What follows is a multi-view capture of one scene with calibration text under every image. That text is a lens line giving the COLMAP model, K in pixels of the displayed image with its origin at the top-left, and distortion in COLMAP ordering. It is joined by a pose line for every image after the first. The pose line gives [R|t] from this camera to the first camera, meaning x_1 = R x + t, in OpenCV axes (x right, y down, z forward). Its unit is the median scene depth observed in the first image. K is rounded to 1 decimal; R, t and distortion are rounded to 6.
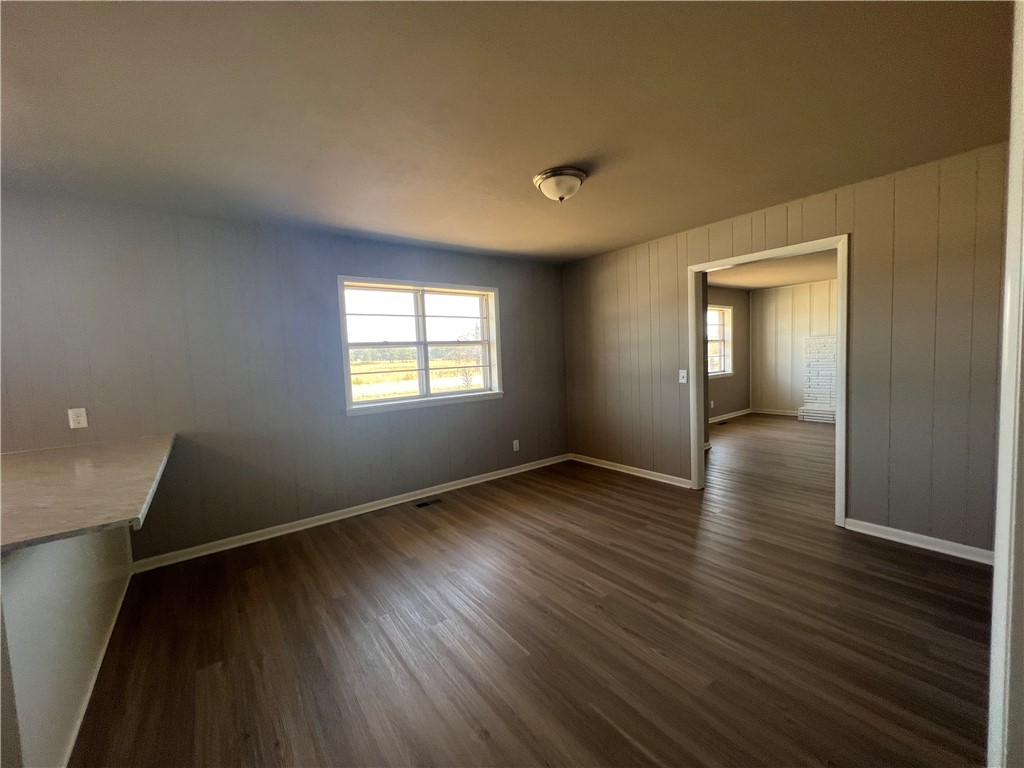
lens RADIAL K [[408.6, 0, 508.5], [0, 408.6, 382.2], [0, 0, 1]] dist [0.001912, 0.000270]
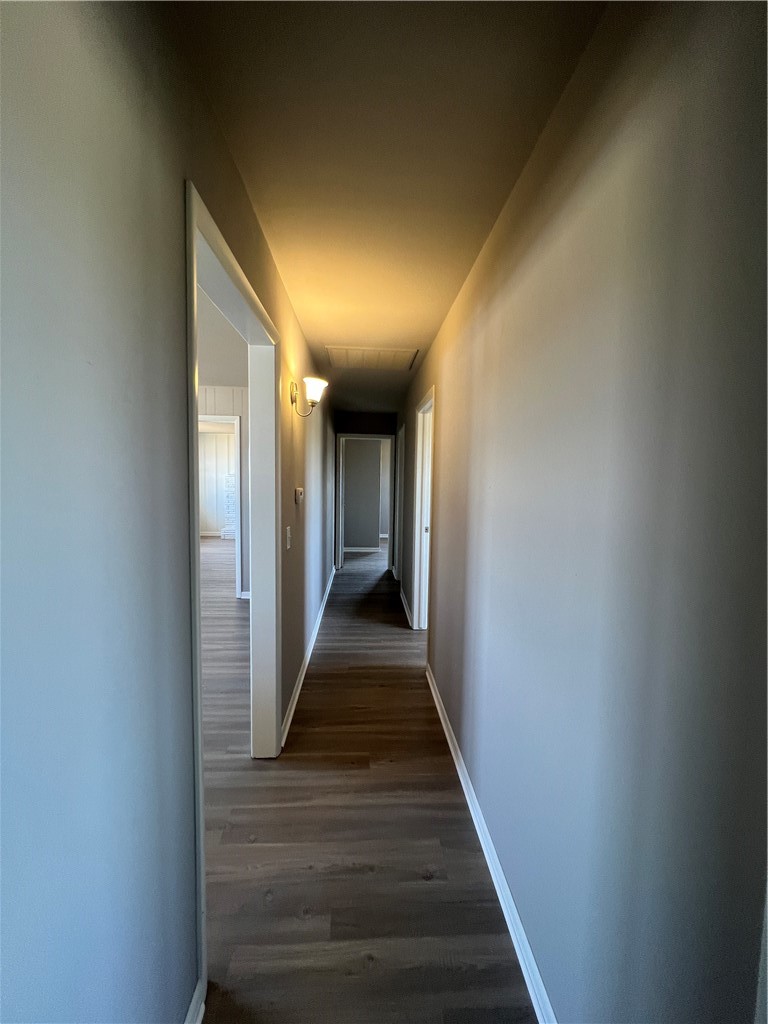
lens RADIAL K [[408.6, 0, 384.0], [0, 408.6, 512.0], [0, 0, 1]] dist [0.001912, 0.000270]
pose [[0.556050, -0.014772, 0.831018, -0.150769], [0.012560, 0.999877, 0.009370, 0.005000], [-0.831054, 0.005228, 0.556167, -0.282970]]
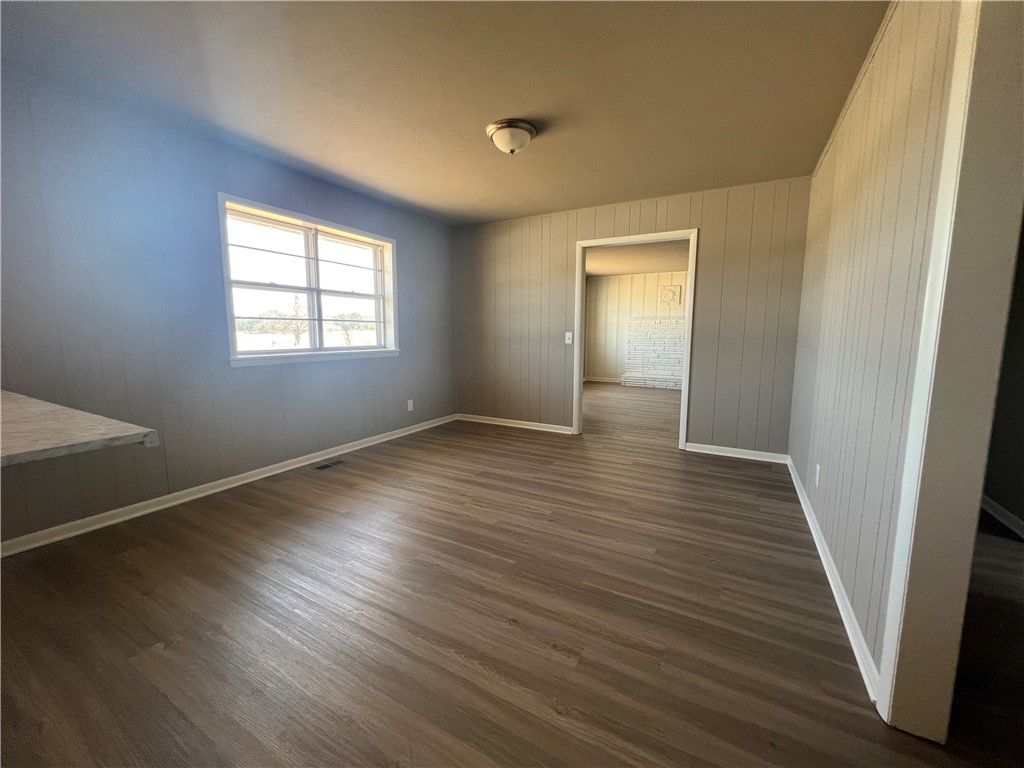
lens RADIAL K [[408.6, 0, 508.5], [0, 408.6, 382.2], [0, 0, 1]] dist [0.001912, 0.000270]
pose [[0.915895, -0.003669, 0.401401, -0.195205], [-0.016089, 0.998819, 0.045841, 0.061190], [-0.401095, -0.048444, 0.914755, 0.007964]]
